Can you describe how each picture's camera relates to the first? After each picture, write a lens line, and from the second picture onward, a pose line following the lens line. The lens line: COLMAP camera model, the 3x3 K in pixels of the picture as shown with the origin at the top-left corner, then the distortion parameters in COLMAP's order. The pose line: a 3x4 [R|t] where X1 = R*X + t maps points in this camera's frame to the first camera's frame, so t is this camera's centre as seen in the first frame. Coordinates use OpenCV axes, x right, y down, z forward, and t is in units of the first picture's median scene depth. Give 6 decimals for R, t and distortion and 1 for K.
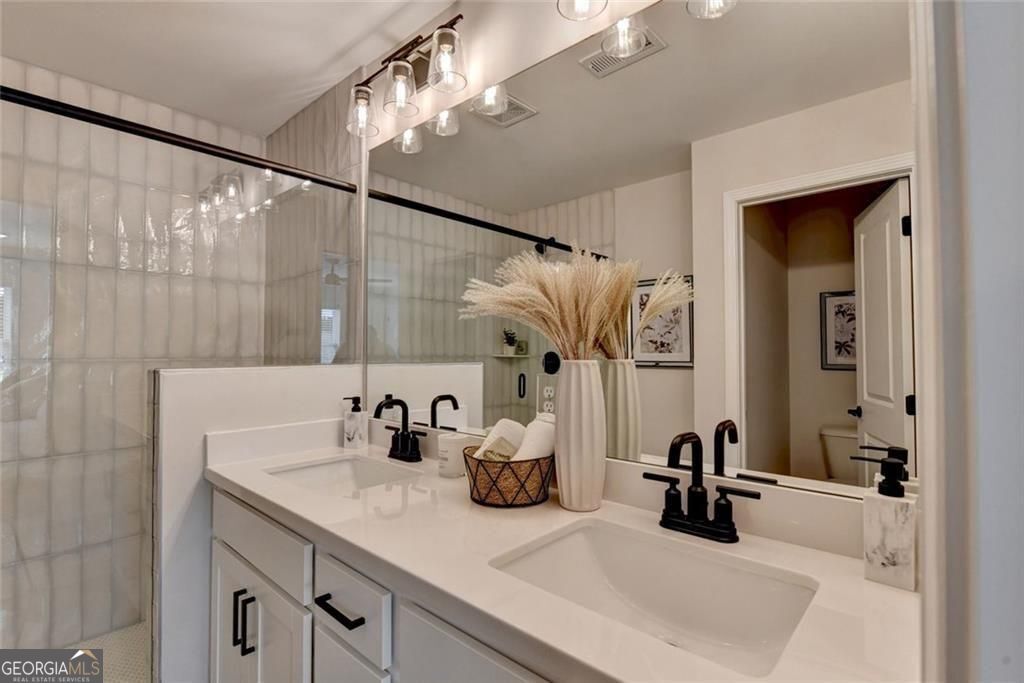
lens RADIAL K [[479.6, 0, 512.0], [0, 479.6, 346.1], [0, 0, 1]] dist [-0.011555, -0.000169]
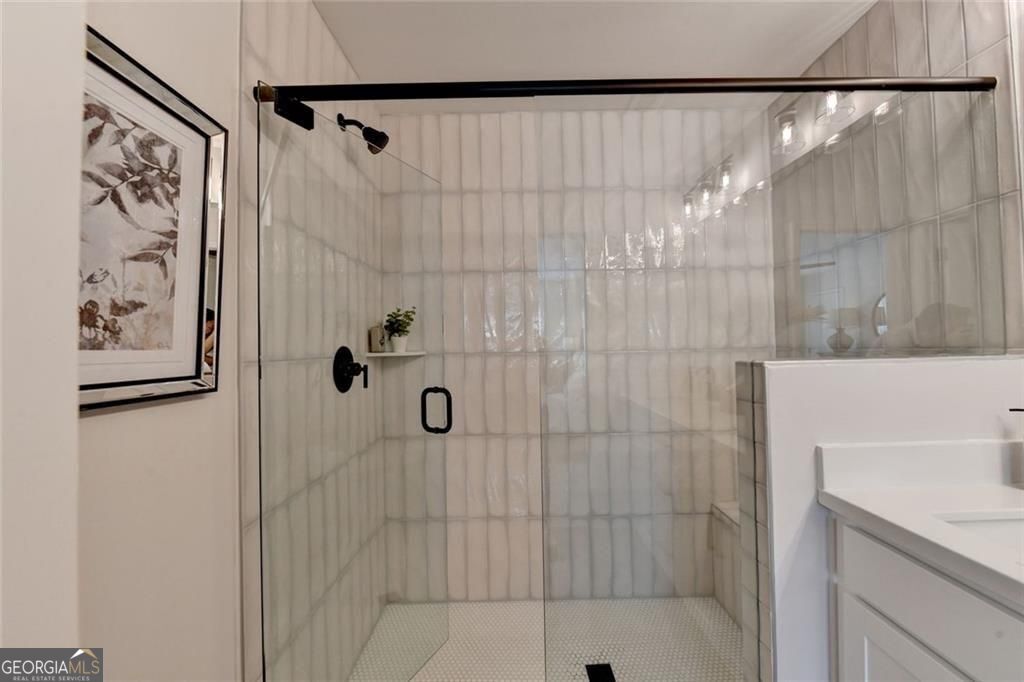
lens RADIAL K [[404.6, 0, 515.8], [0, 404.6, 339.9], [0, 0, 1]] dist [-0.009437, -0.000529]
pose [[0.664340, -0.030083, -0.746824, -0.395300], [0.031565, 0.999427, -0.012179, 0.004815], [0.746763, -0.015482, 0.664910, 0.170900]]
